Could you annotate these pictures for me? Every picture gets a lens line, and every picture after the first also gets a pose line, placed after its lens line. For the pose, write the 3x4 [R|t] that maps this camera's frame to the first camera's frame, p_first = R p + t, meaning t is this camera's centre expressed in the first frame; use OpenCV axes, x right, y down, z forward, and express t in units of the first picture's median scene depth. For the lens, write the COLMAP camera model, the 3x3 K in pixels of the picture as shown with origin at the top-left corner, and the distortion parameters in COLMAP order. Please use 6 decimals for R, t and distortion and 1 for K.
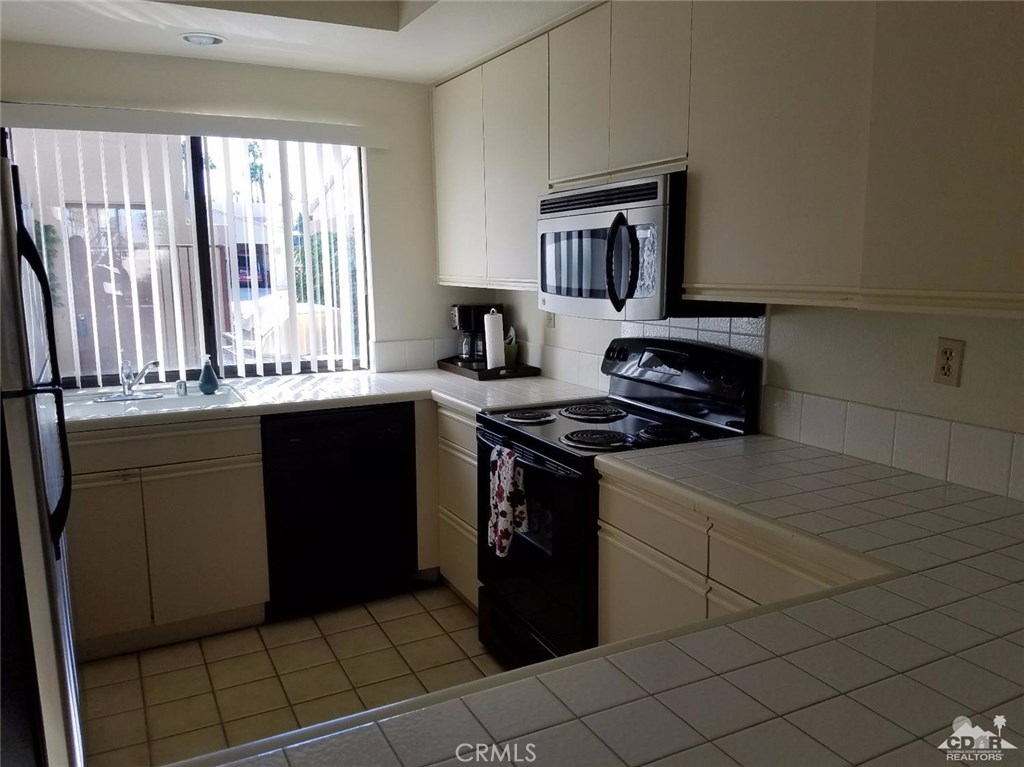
lens RADIAL K [[791.8, 0, 514.5], [0, 791.8, 398.0], [0, 0, 1]] dist [0.293680, -0.000477]
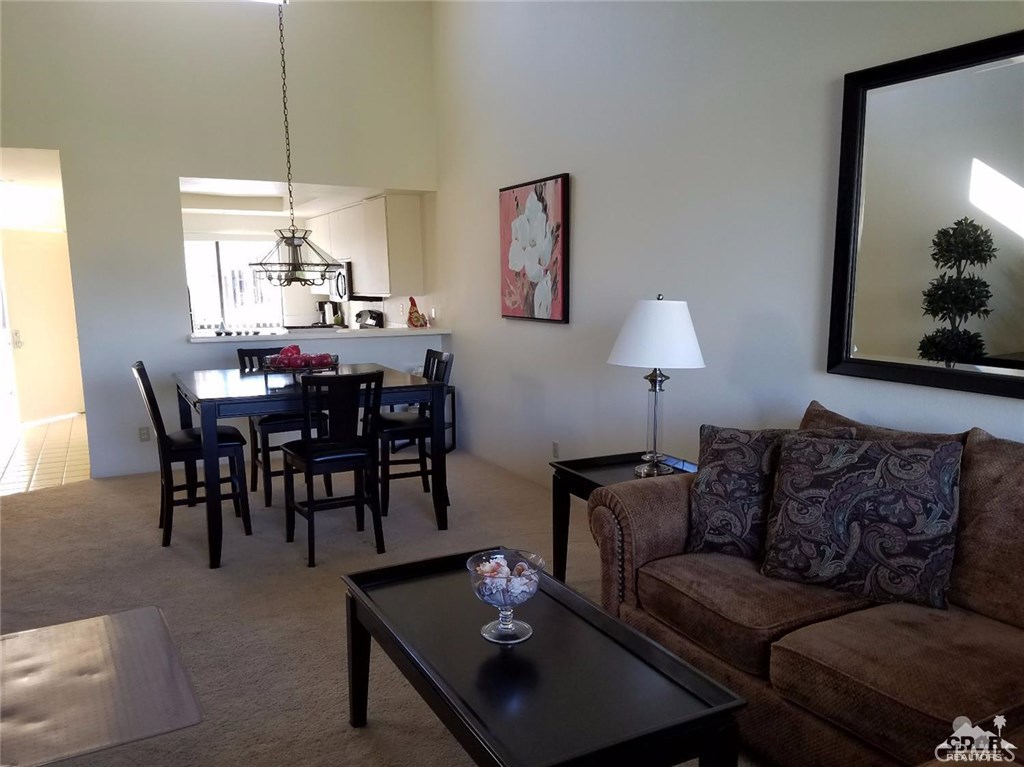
lens RADIAL K [[791.8, 0, 514.5], [0, 791.8, 398.0], [0, 0, 1]] dist [0.293680, -0.000477]
pose [[0.999948, -0.010237, 0.000256, 0.866783], [0.010238, 0.999031, -0.042807, 0.481086], [0.000182, 0.042808, 0.999083, -2.489388]]
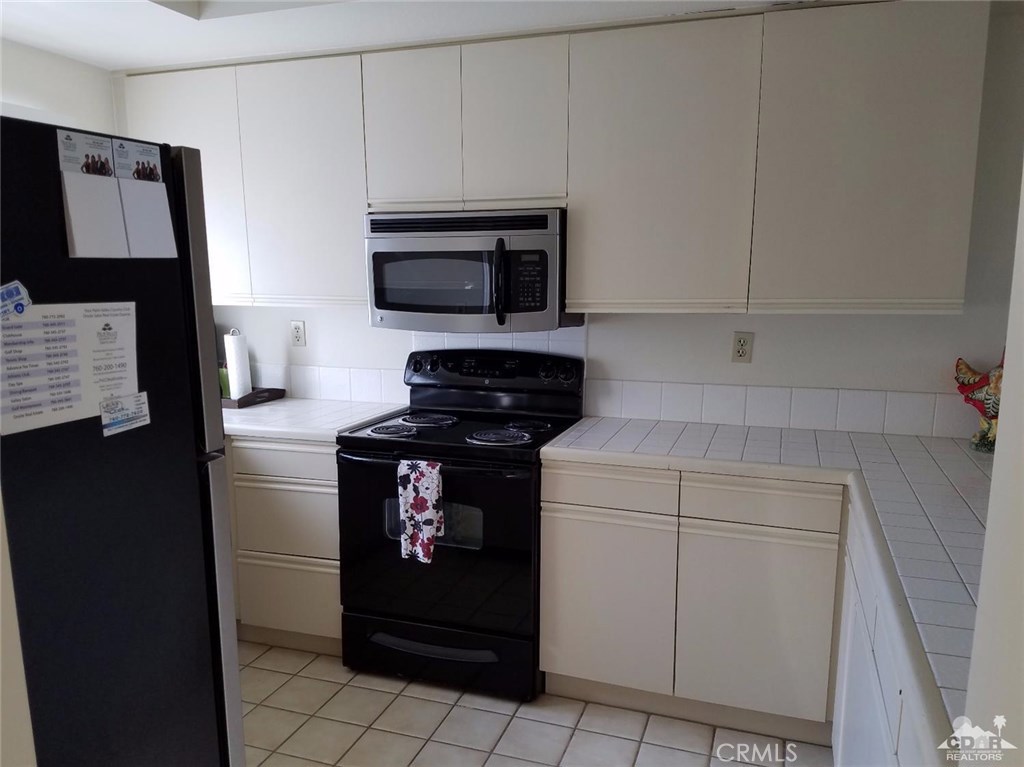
lens RADIAL K [[777.2, 0, 510.4], [0, 777.2, 429.1], [0, 0, 1]] dist [0.285808, -0.001020]
pose [[0.733472, -0.132840, 0.666613, -0.607082], [0.118467, 0.990690, 0.067072, -0.032841], [-0.669316, 0.029776, 0.742381, 0.156525]]
